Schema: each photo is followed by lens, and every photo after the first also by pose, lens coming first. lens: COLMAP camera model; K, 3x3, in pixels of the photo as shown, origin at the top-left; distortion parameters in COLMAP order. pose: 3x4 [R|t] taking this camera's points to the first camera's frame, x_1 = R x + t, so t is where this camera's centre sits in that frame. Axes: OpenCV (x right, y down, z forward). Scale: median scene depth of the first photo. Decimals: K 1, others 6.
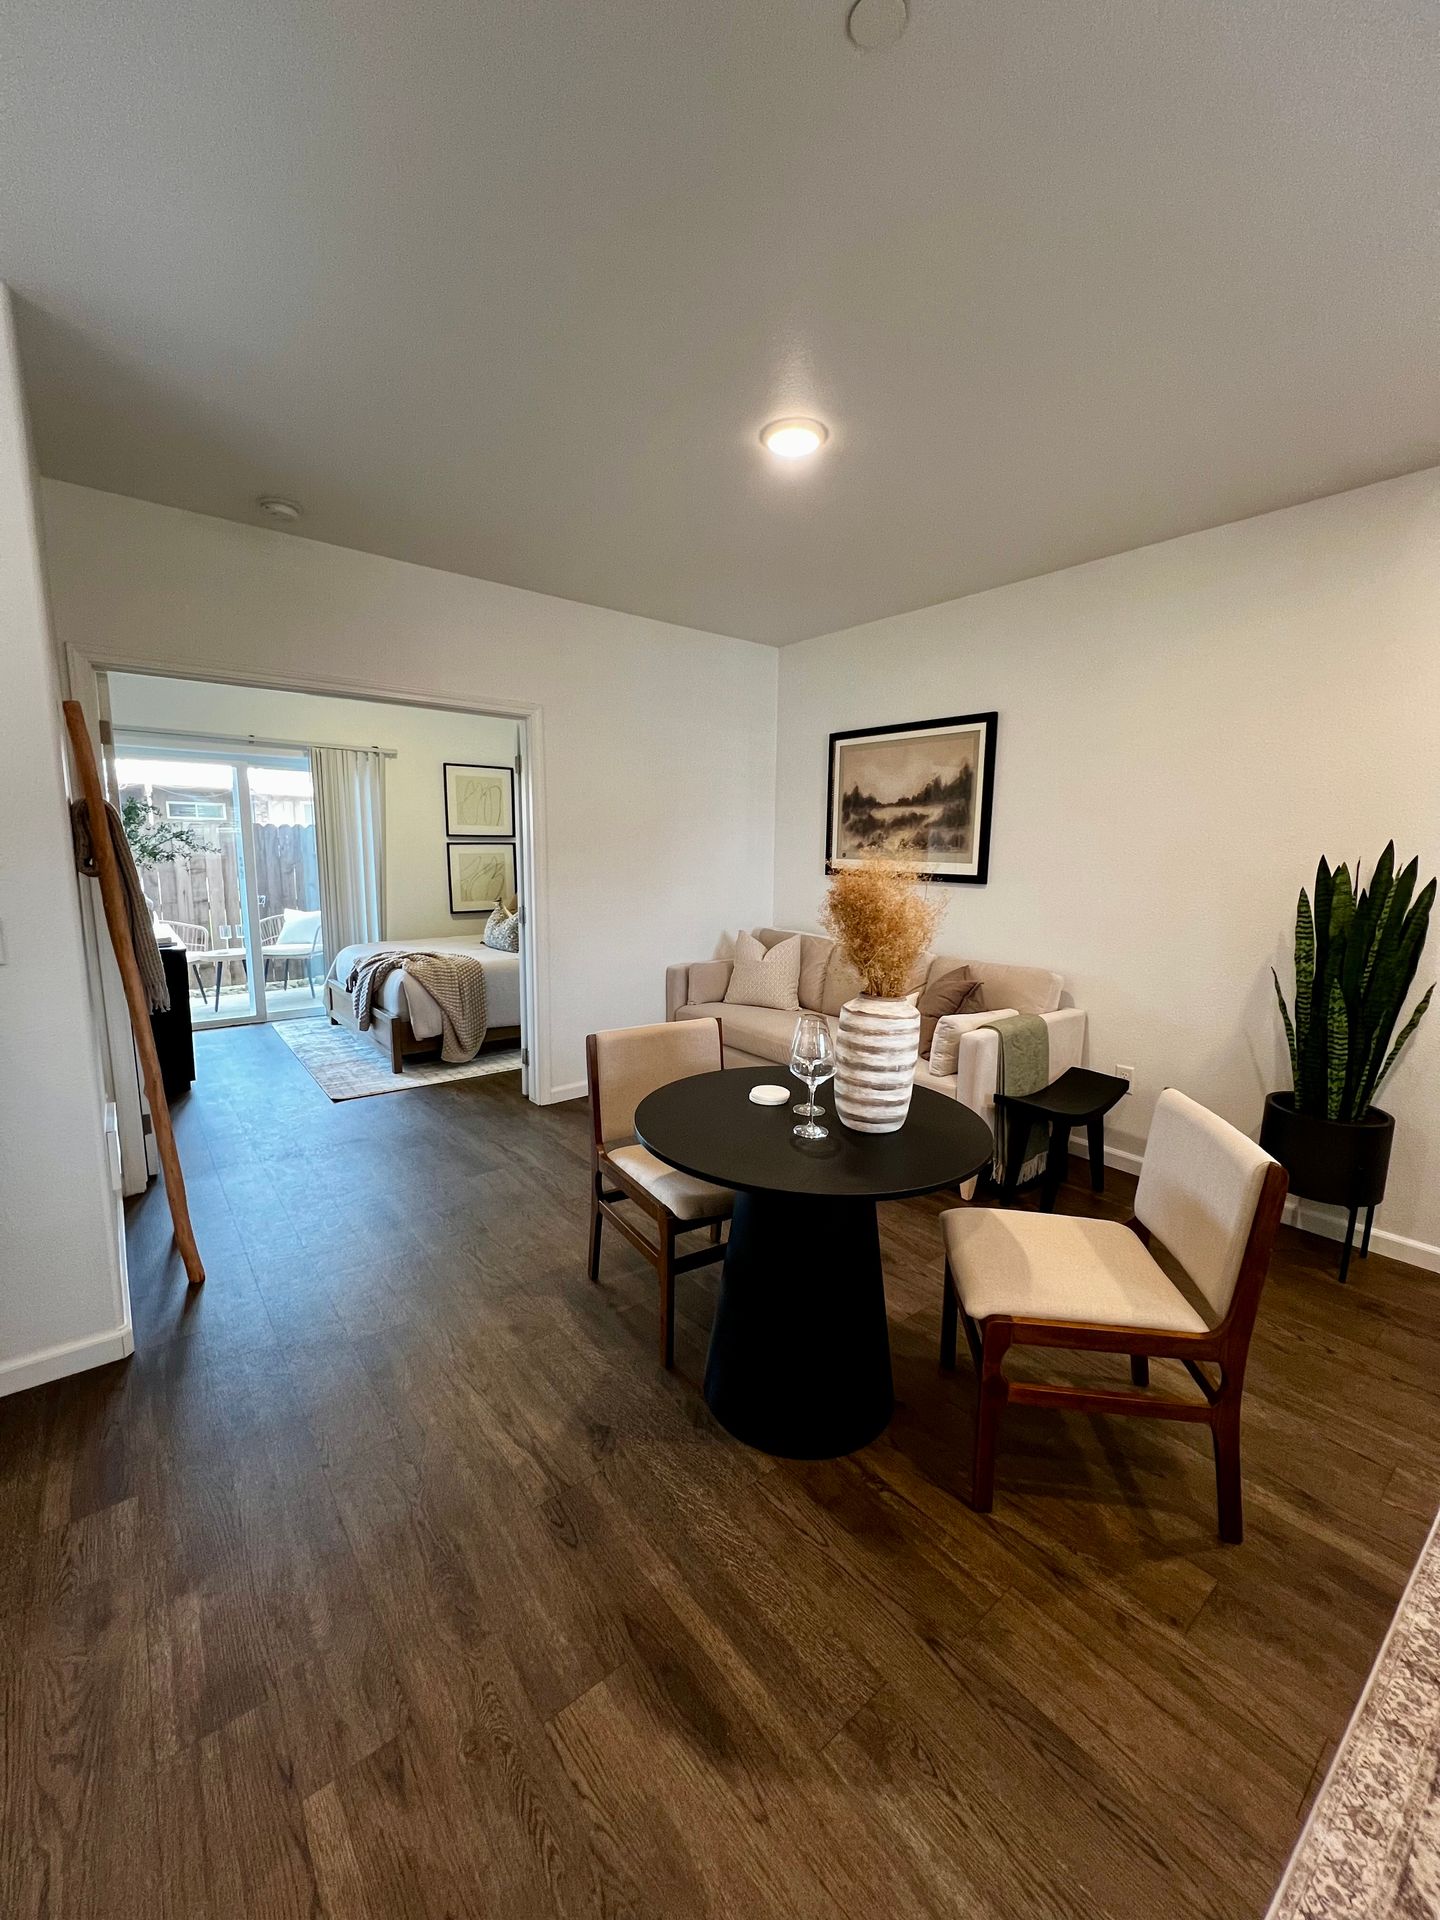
lens RADIAL K [[765.6, 0, 718.3], [0, 765.6, 958.8], [0, 0, 1]] dist [-0.000057, -0.000394]
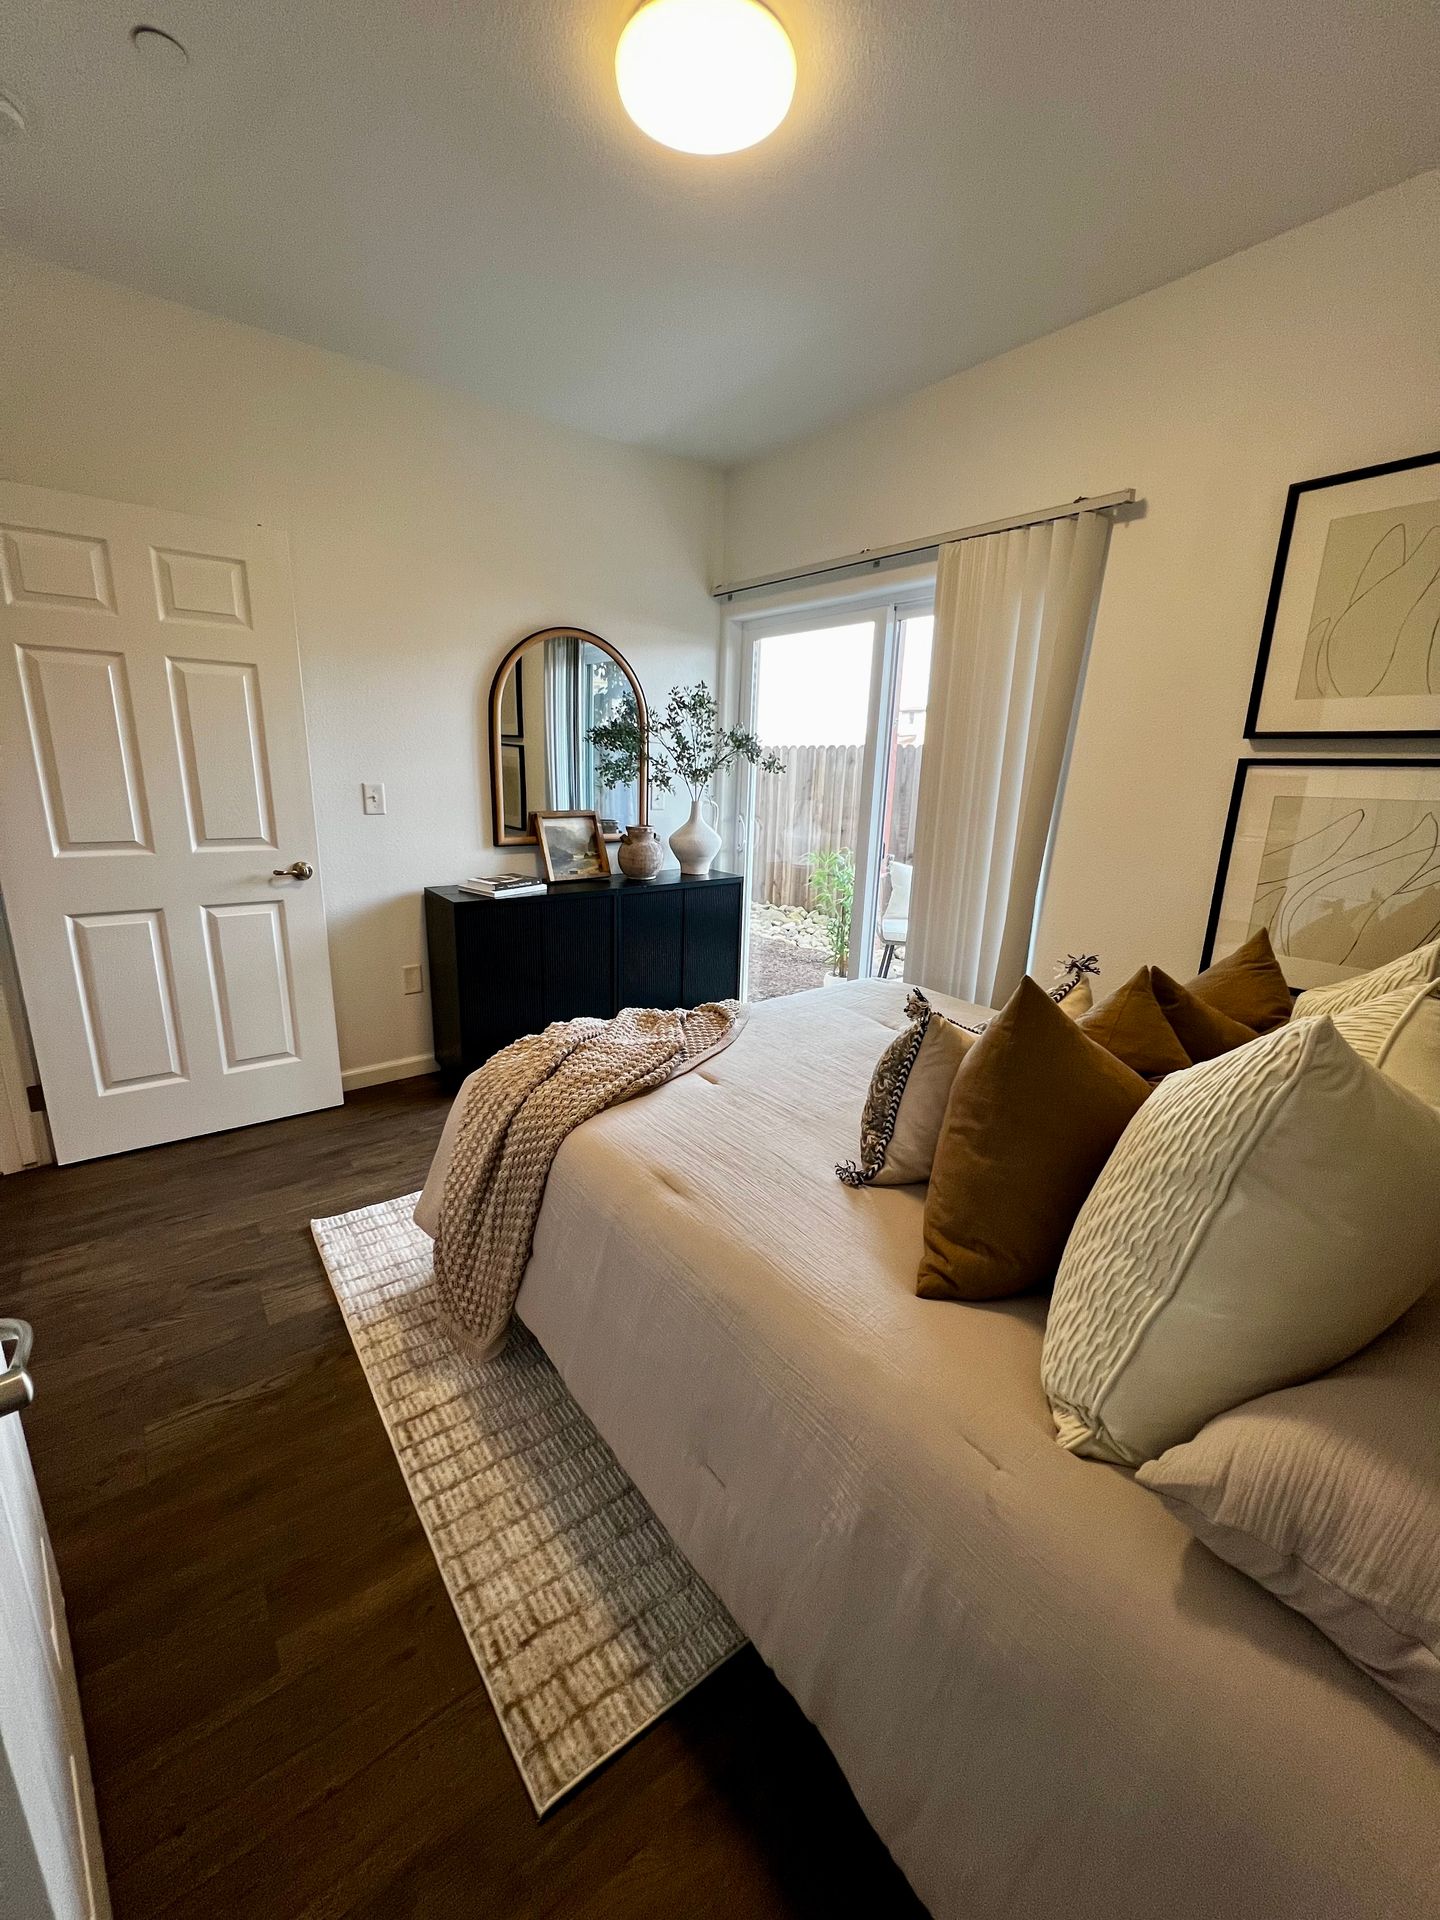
lens RADIAL K [[765.6, 0, 718.3], [0, 765.6, 958.8], [0, 0, 1]] dist [-0.000057, -0.000394]
pose [[-0.022181, 0.238103, -0.970987, -0.041326], [-0.175829, 0.955158, 0.238238, -0.215195], [0.984171, 0.176011, 0.020679, 1.558355]]
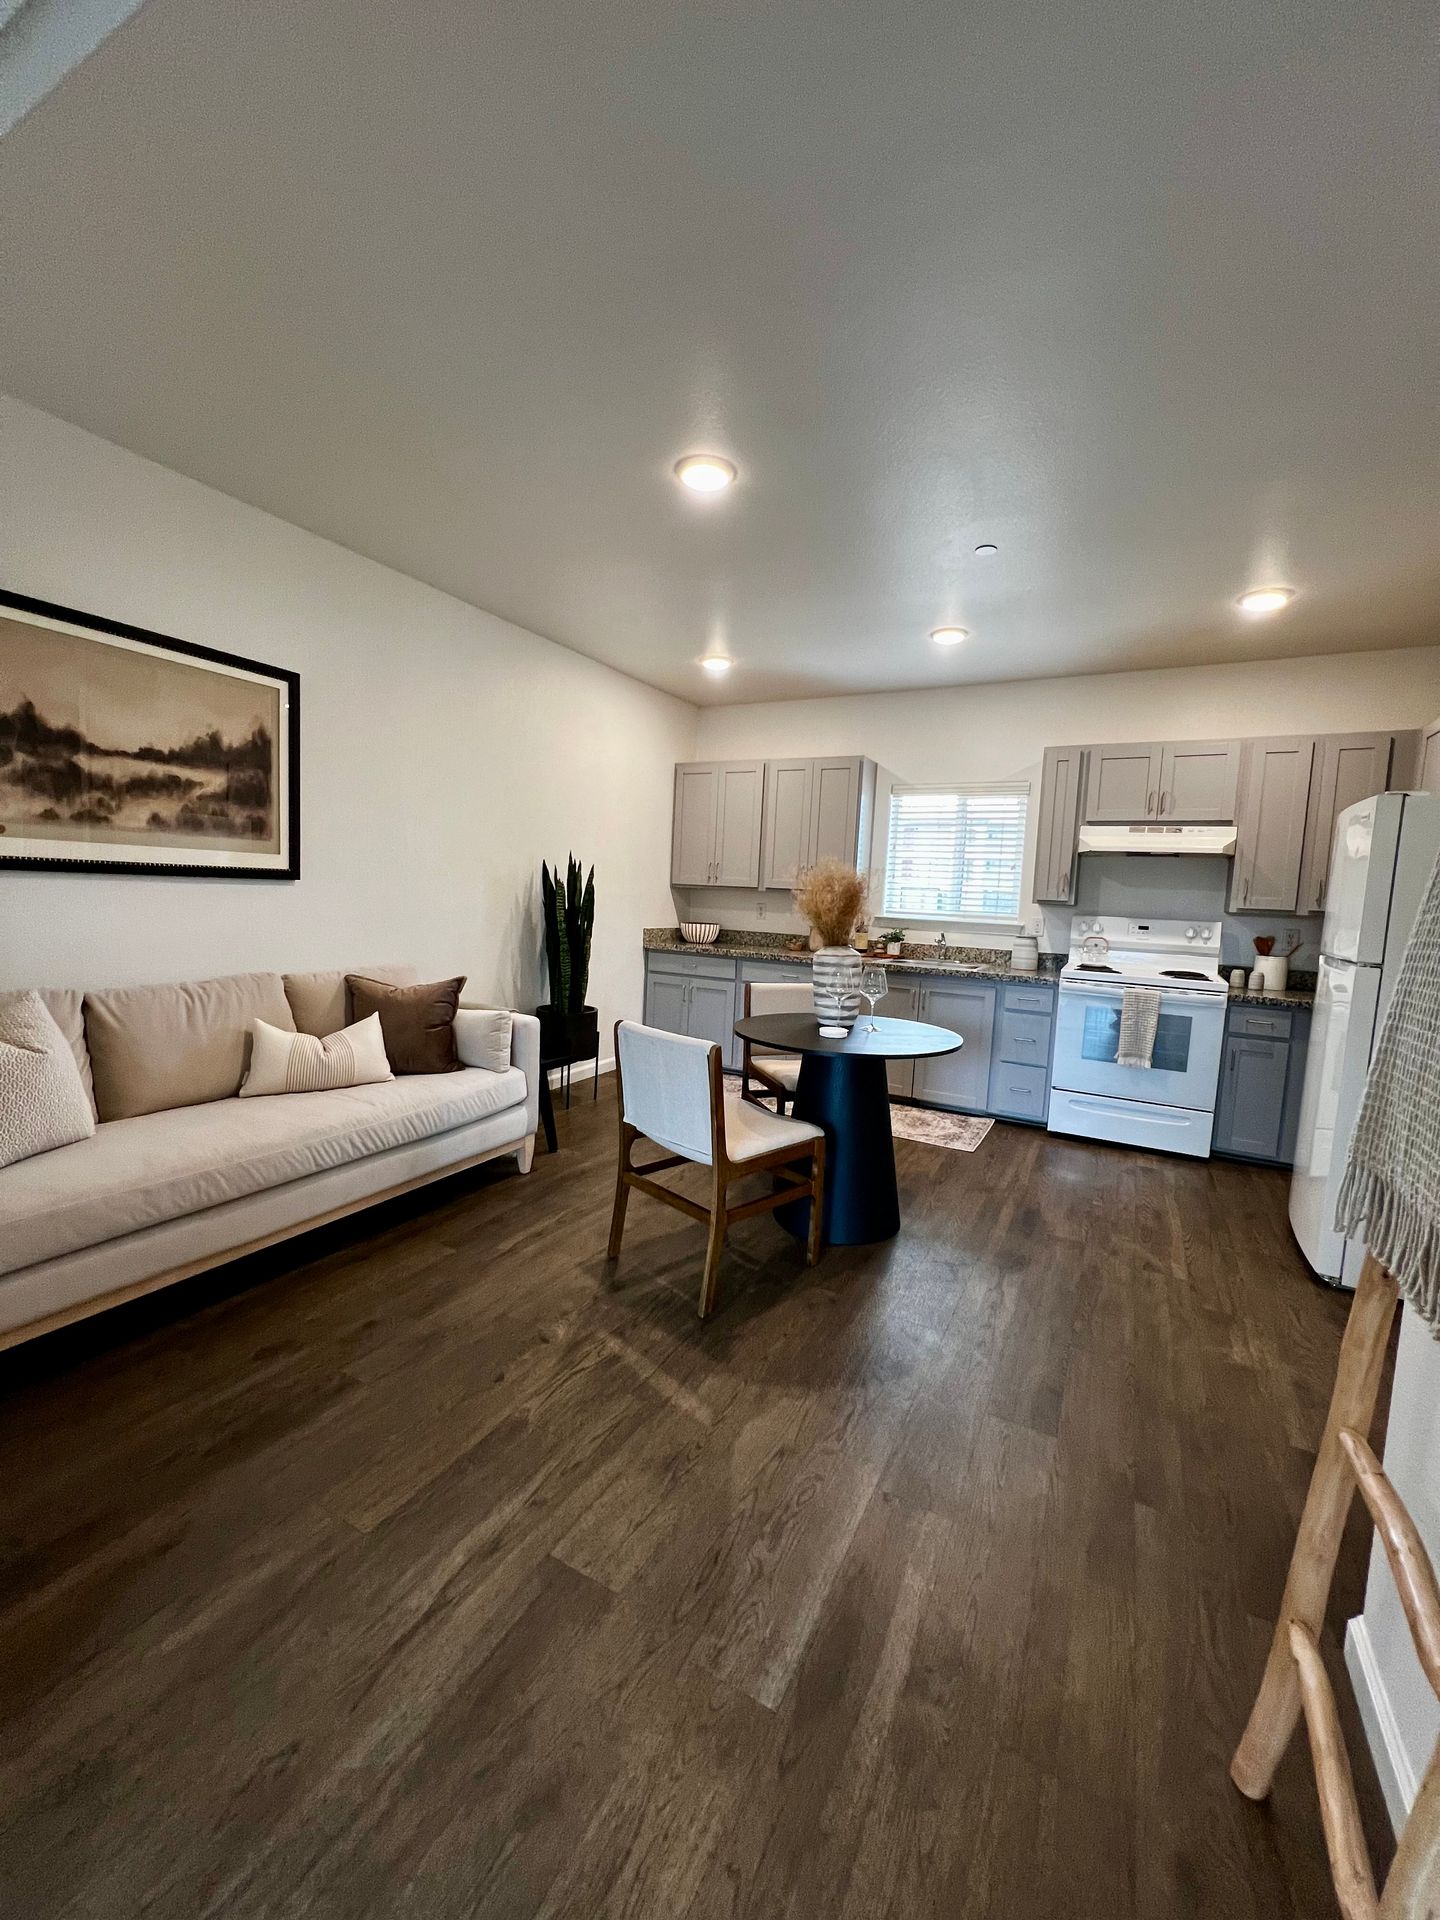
lens RADIAL K [[765.6, 0, 718.3], [0, 765.6, 958.8], [0, 0, 1]] dist [-0.000057, -0.000394]
pose [[-0.387455, -0.113023, 0.914934, -0.689134], [0.089474, 0.983161, 0.159342, -0.121369], [-0.917536, 0.143600, -0.370818, 1.040631]]
